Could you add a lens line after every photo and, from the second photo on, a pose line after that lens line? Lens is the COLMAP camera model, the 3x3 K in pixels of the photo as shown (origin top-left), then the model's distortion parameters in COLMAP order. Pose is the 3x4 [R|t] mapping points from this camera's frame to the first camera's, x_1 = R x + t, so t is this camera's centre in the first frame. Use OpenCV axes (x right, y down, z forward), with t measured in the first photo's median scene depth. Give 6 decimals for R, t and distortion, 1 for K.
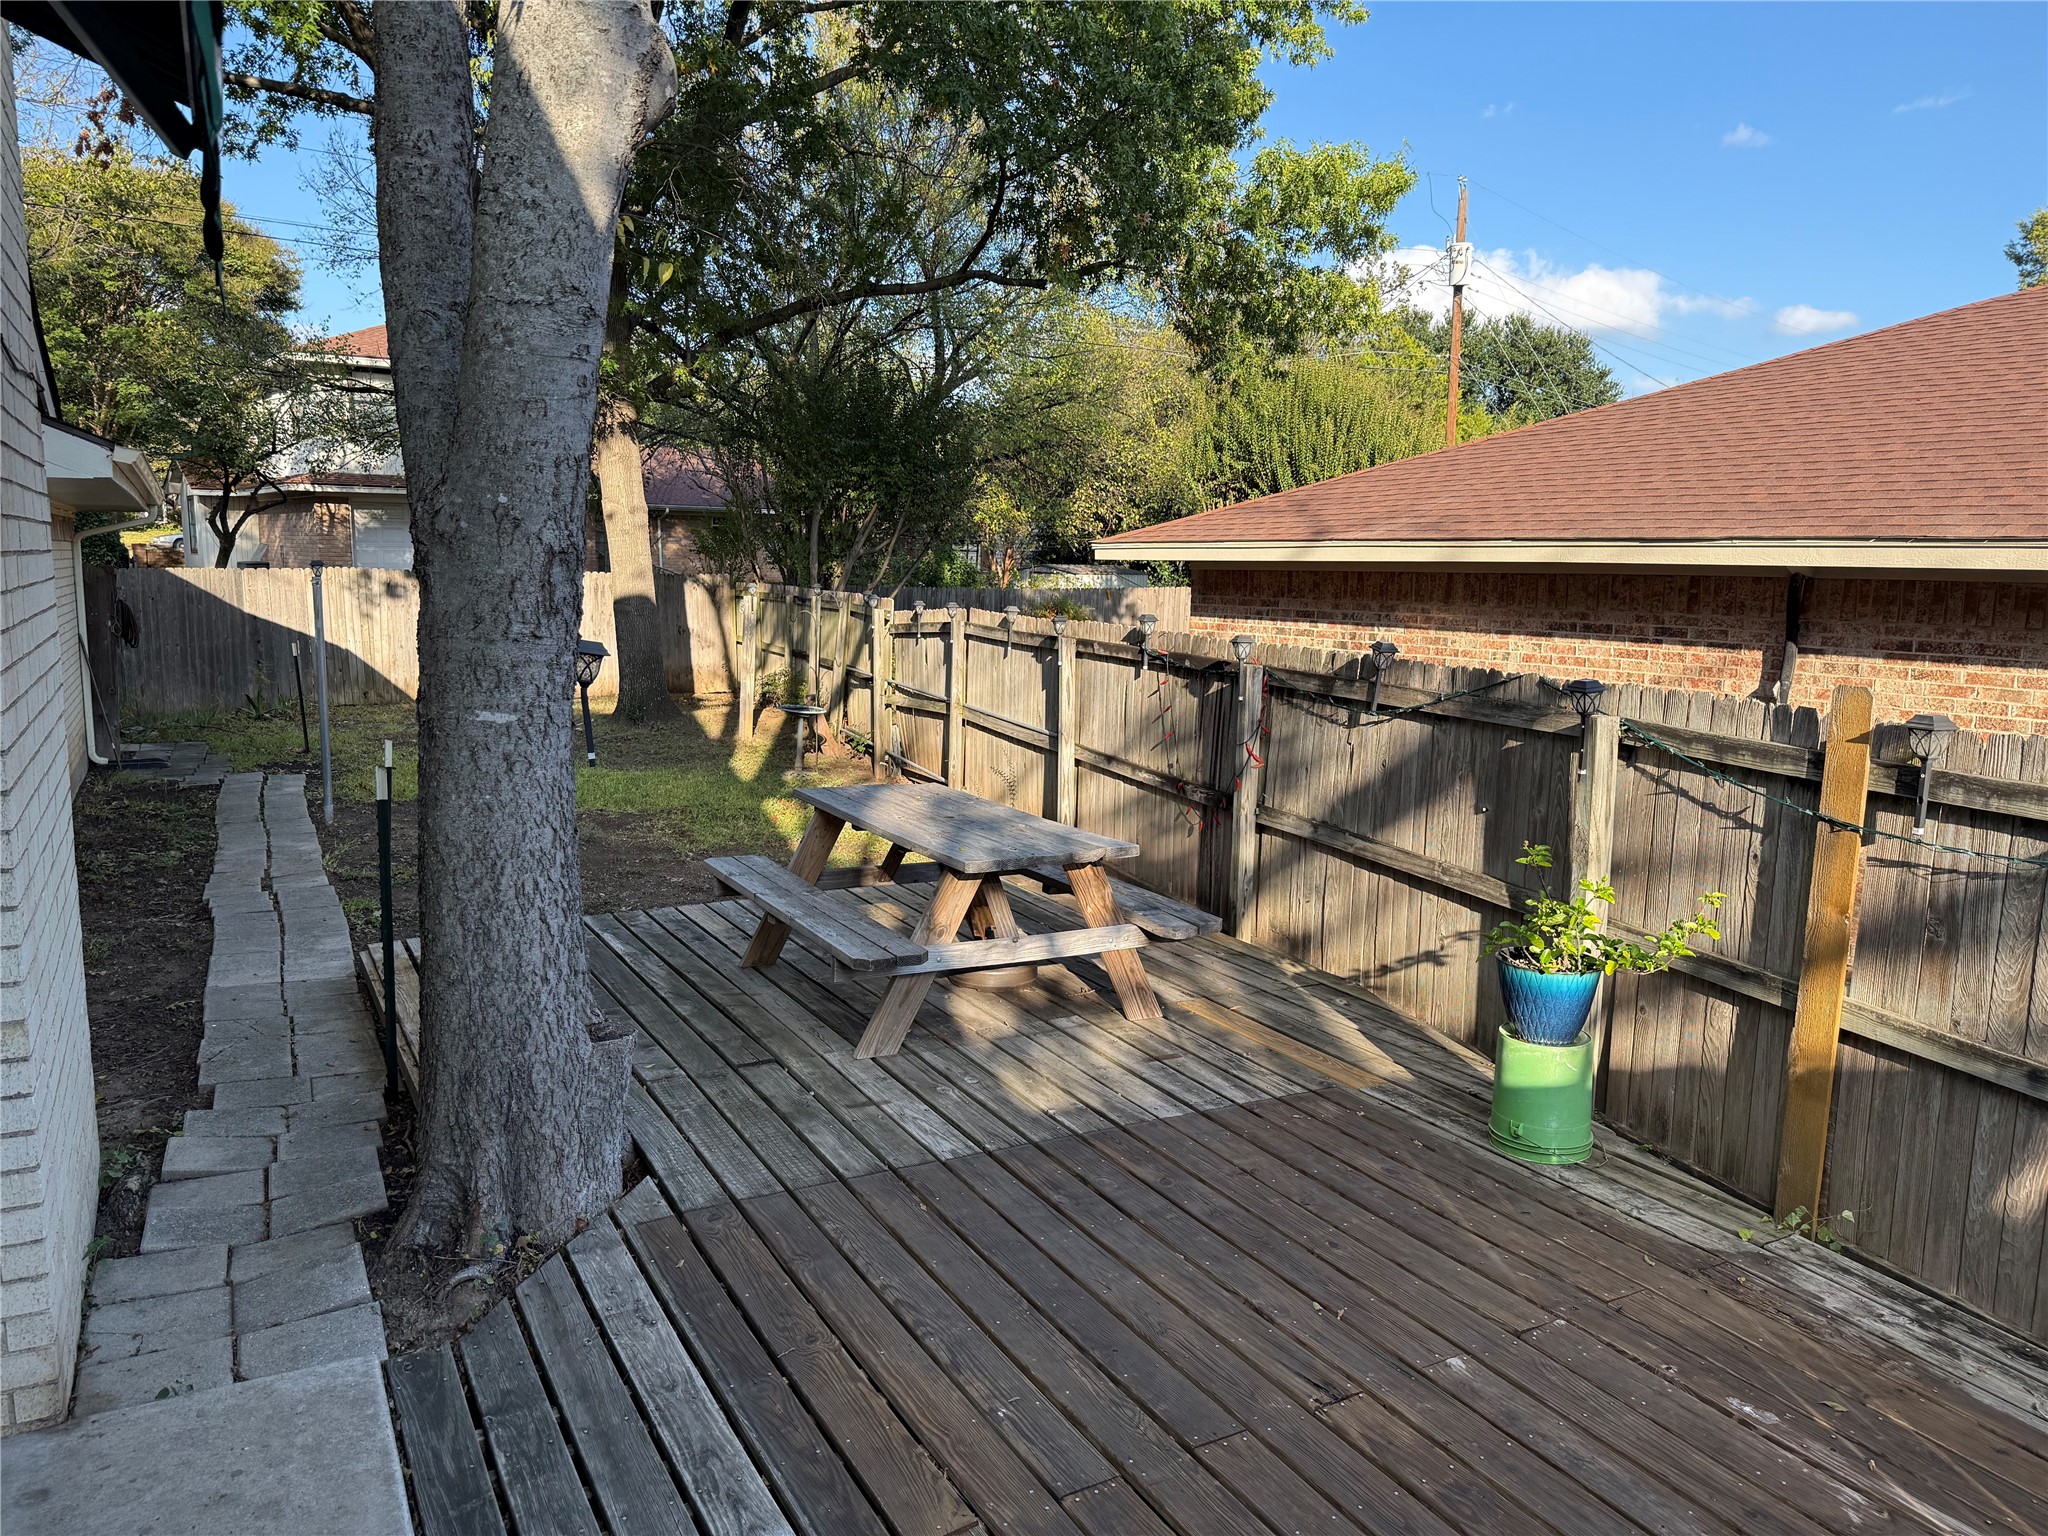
lens RADIAL K [[1425.6, 0, 1026.3], [0, 1425.6, 803.6], [0, 0, 1]] dist [0.086215, -0.118856]
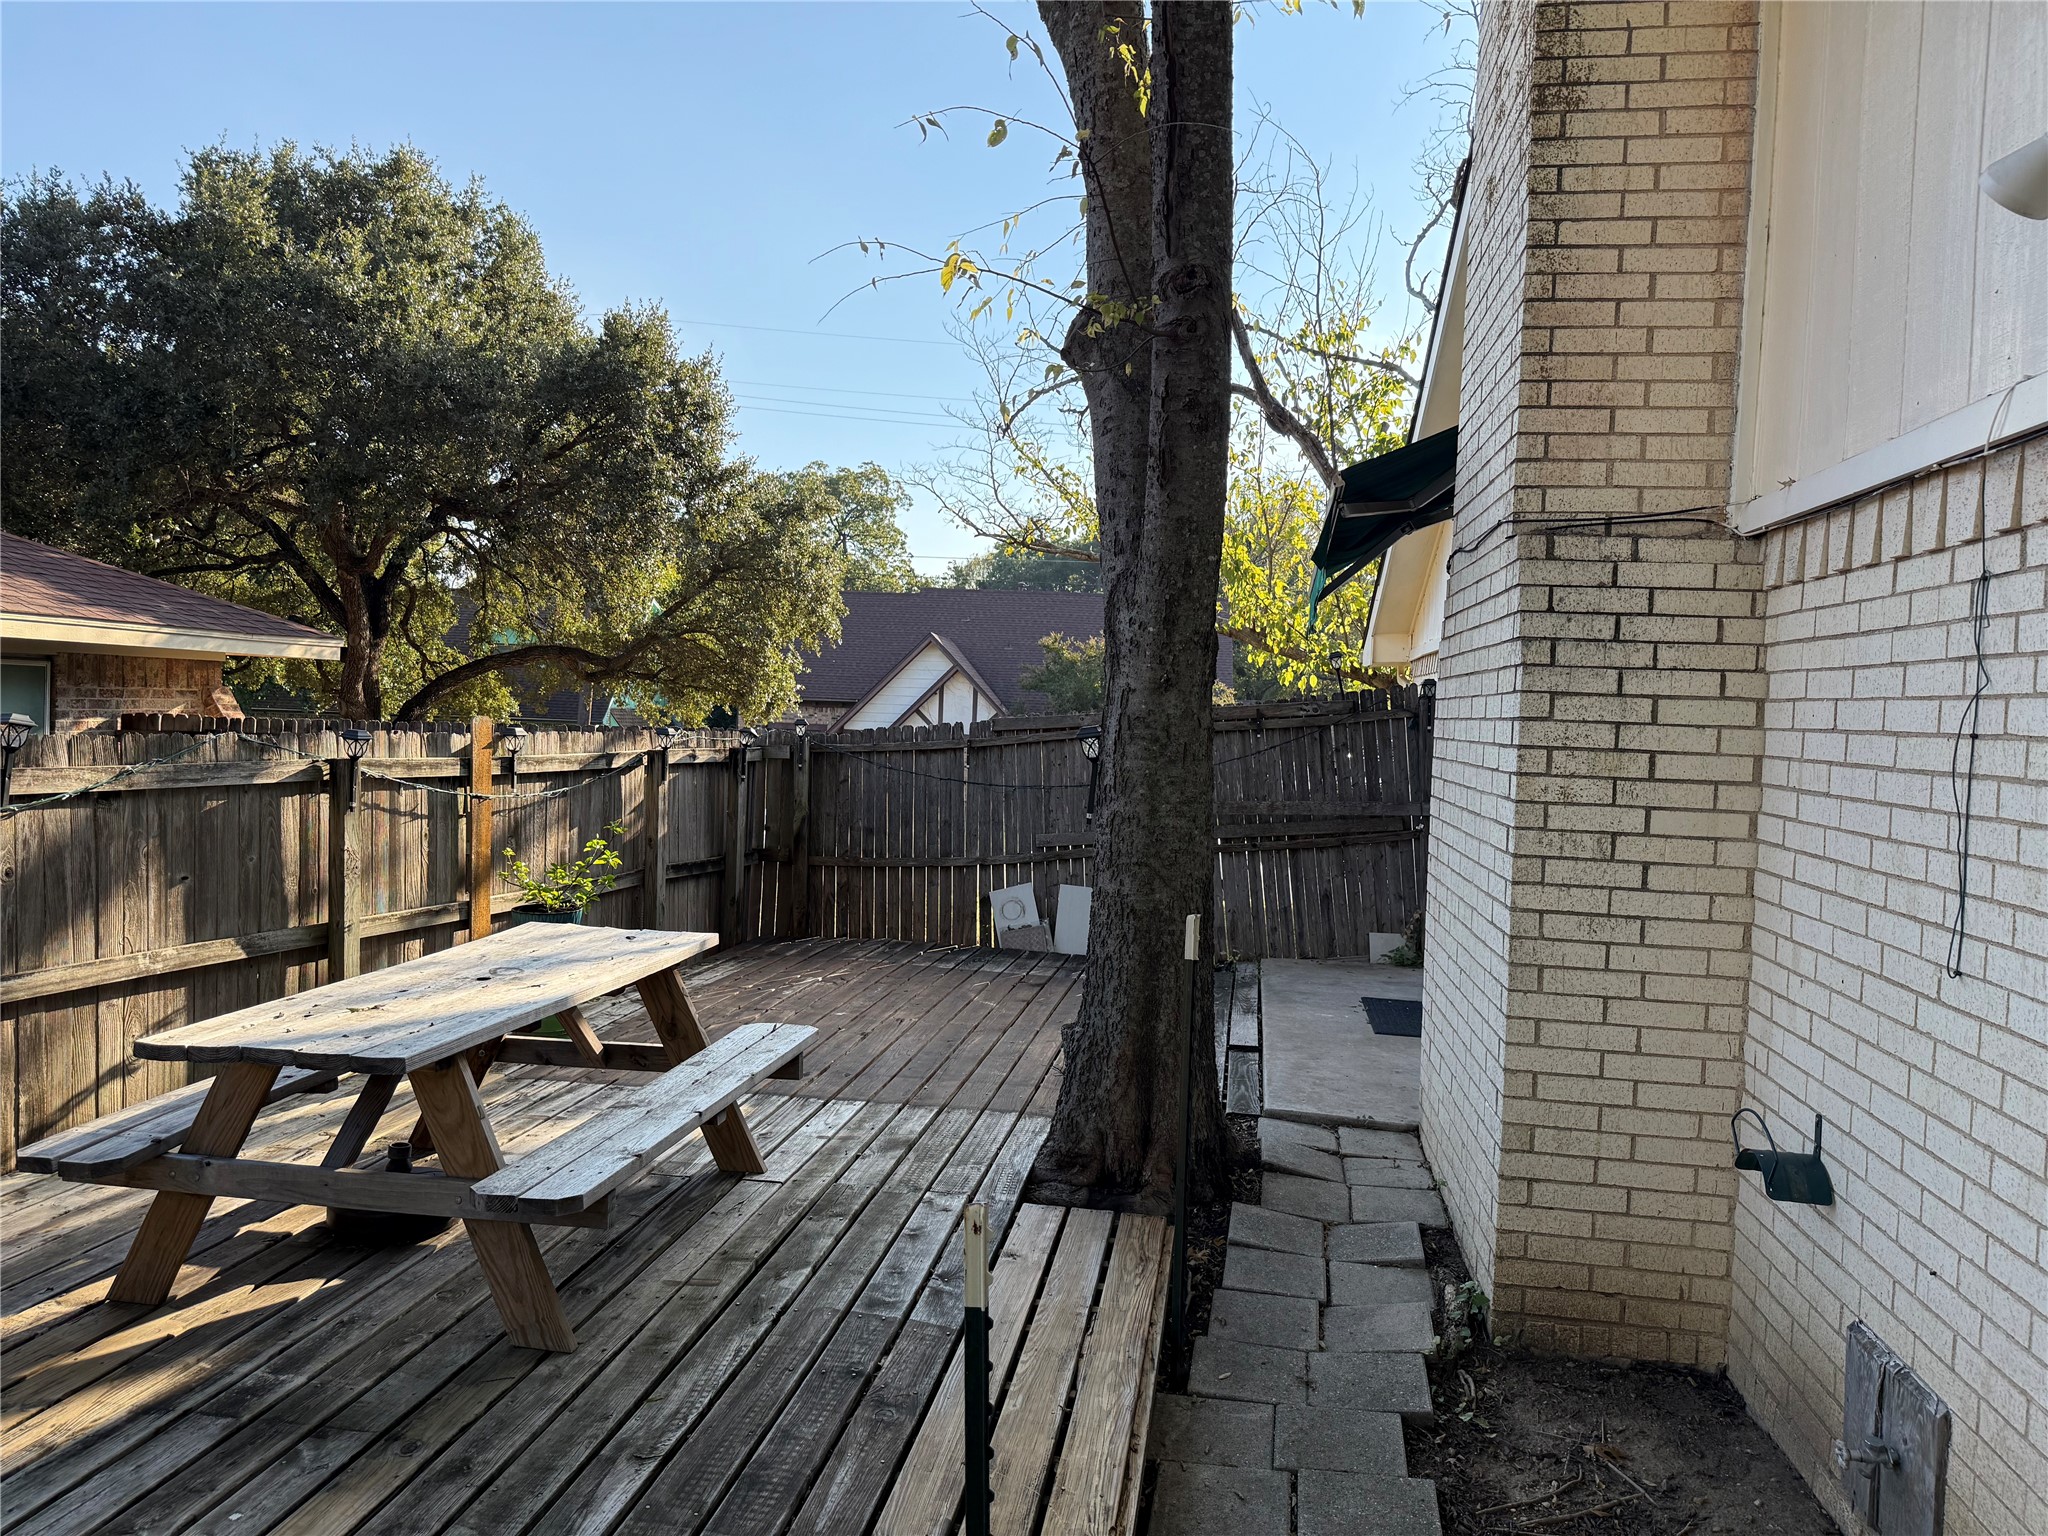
lens RADIAL K [[1445.3, 0, 1029.6], [0, 1445.3, 776.3], [0, 0, 1]] dist [0.014365, -0.022616]
pose [[-0.784721, -0.072877, 0.615551, -0.843202], [0.058792, 0.979837, 0.190955, -0.253098], [-0.617055, 0.186036, -0.764613, 1.614334]]
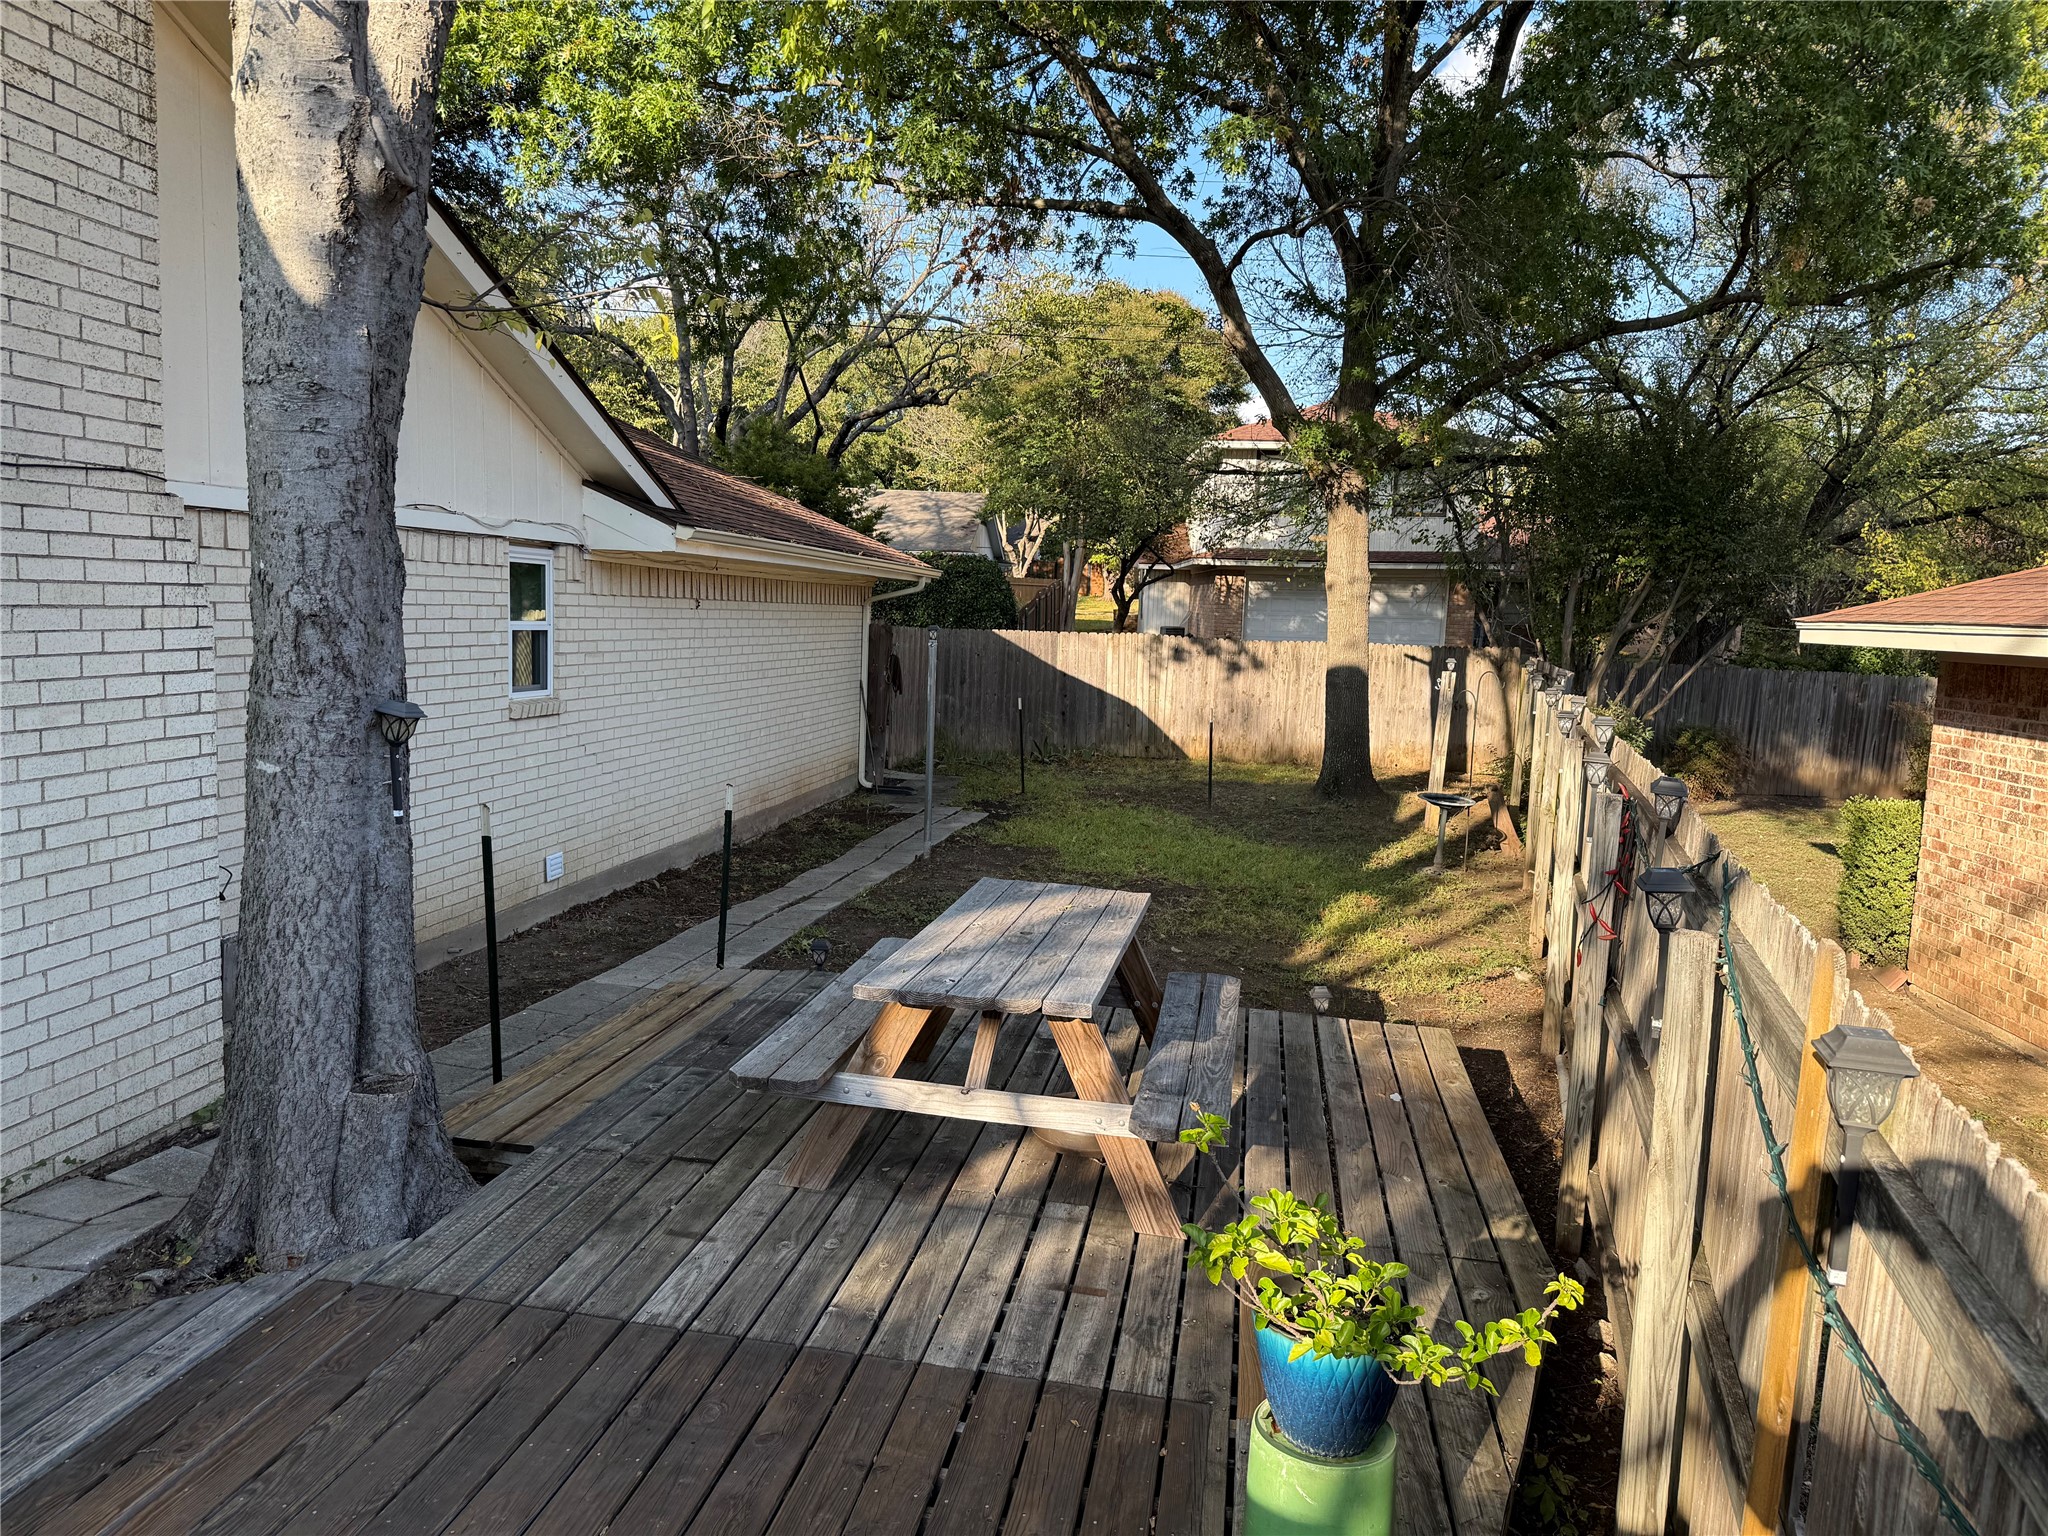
lens RADIAL K [[1427.5, 0, 1021.8], [0, 1427.5, 801.4], [0, 0, 1]] dist [-0.000657, -0.004190]
pose [[0.783634, 0.099681, -0.613174, 0.537554], [-0.129436, 0.991579, -0.004221, -0.076605], [0.607589, 0.082675, 0.789937, 0.376975]]
